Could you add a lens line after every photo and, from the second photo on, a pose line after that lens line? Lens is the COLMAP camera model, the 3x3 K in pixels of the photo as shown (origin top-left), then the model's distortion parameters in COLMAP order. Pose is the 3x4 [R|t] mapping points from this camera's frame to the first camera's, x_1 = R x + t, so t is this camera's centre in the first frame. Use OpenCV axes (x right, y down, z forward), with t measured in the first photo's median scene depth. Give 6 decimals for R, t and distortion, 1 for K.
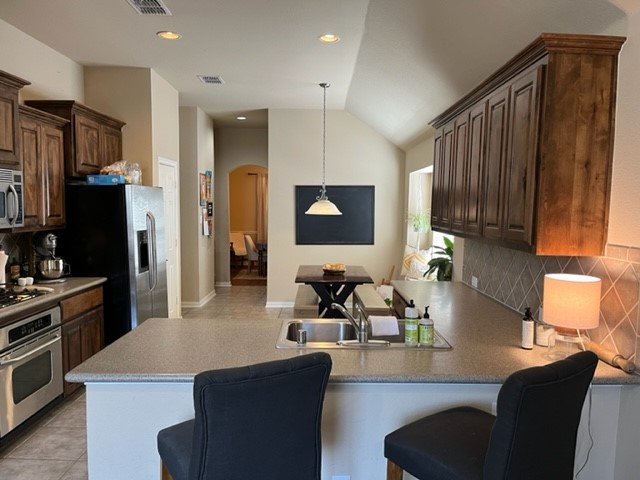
lens RADIAL K [[490.9, 0, 320.0], [0, 490.9, 240.0], [0, 0, 1]] dist [0.080012, -0.110370]
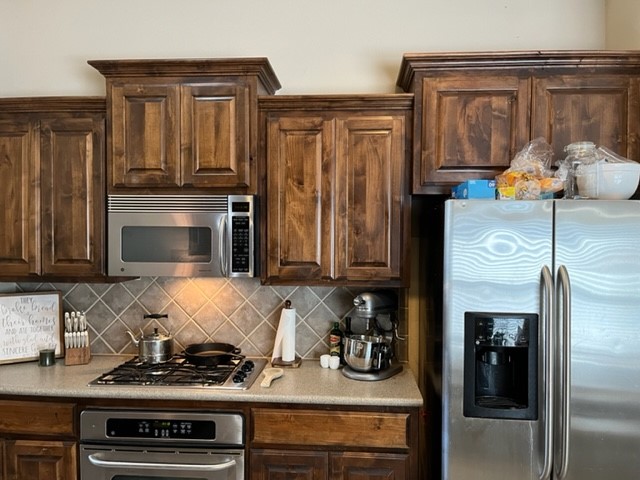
lens RADIAL K [[490.9, 0, 320.0], [0, 490.9, 240.0], [0, 0, 1]] dist [0.080012, -0.110370]
pose [[-0.074635, -0.003616, -0.997204, 0.055138], [-0.077320, 0.997004, 0.002172, -0.074263], [0.994209, 0.077266, -0.074691, 0.986632]]
